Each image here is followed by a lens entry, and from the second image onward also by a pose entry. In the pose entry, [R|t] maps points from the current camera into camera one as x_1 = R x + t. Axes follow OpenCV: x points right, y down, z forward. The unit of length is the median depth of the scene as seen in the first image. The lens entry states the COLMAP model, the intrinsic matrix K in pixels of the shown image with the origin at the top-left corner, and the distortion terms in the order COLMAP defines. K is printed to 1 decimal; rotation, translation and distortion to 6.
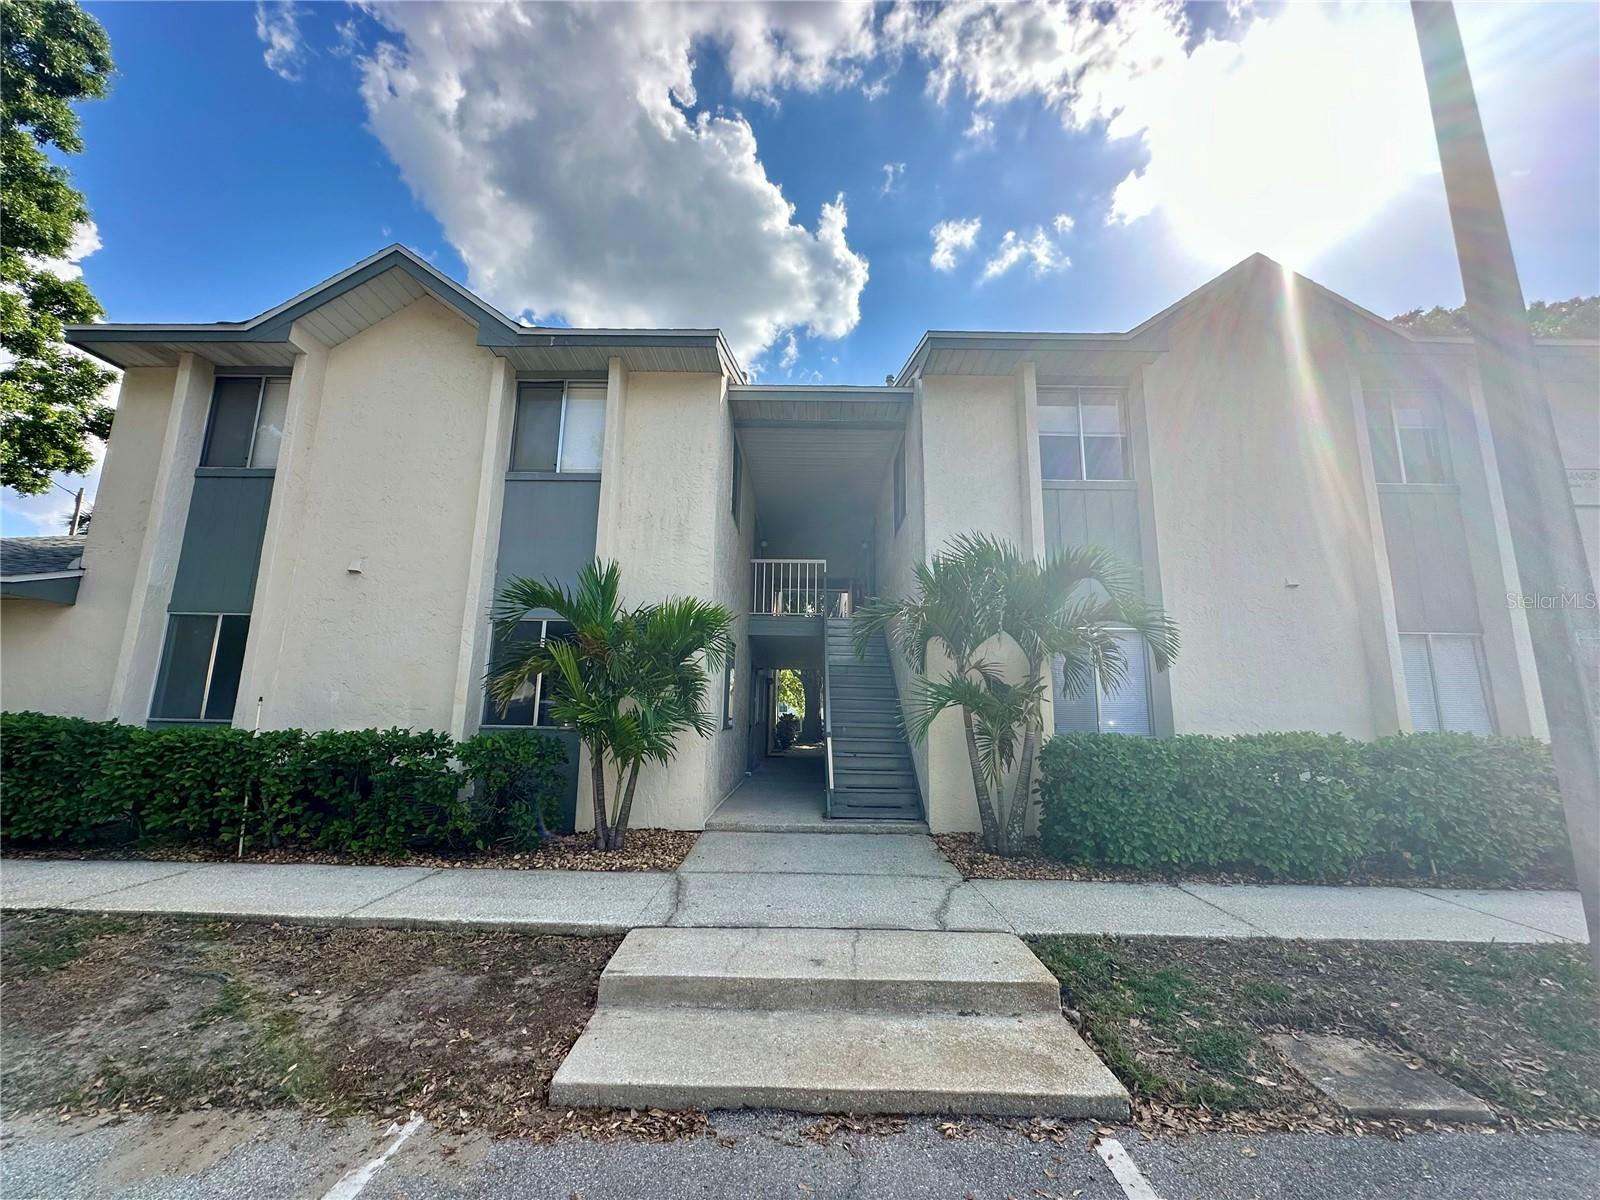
lens RADIAL K [[640.4, 0, 800.0], [0, 640.4, 600.0], [0, 0, 1]] dist [-0.001341, 0.000344]
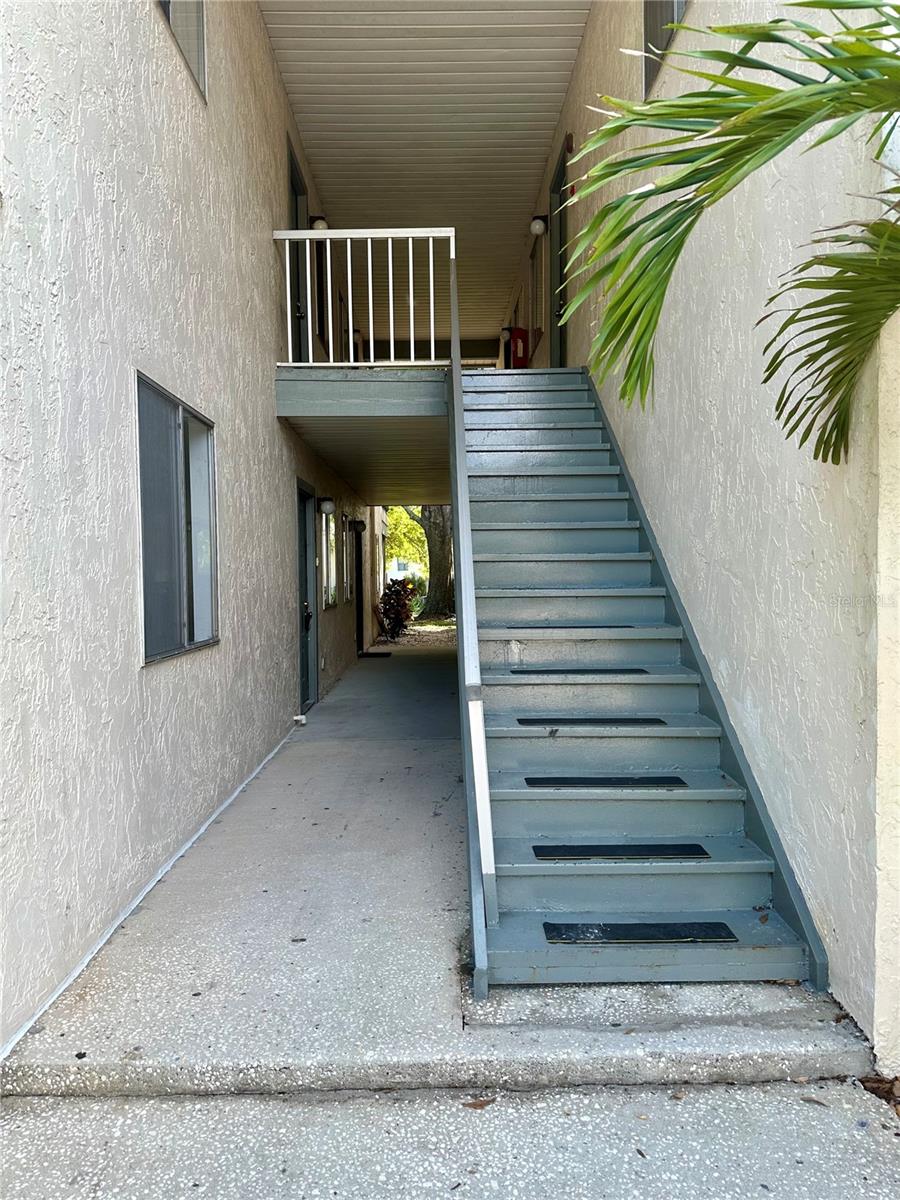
lens RADIAL K [[836.5, 0, 450.0], [0, 836.5, 600.0], [0, 0, 1]] dist [-0.000672, -0.000171]
pose [[0.999228, -0.029985, 0.025396, 0.009839], [0.023943, 0.977068, 0.211575, 0.034364], [-0.031158, -0.210804, 0.977032, 0.241241]]
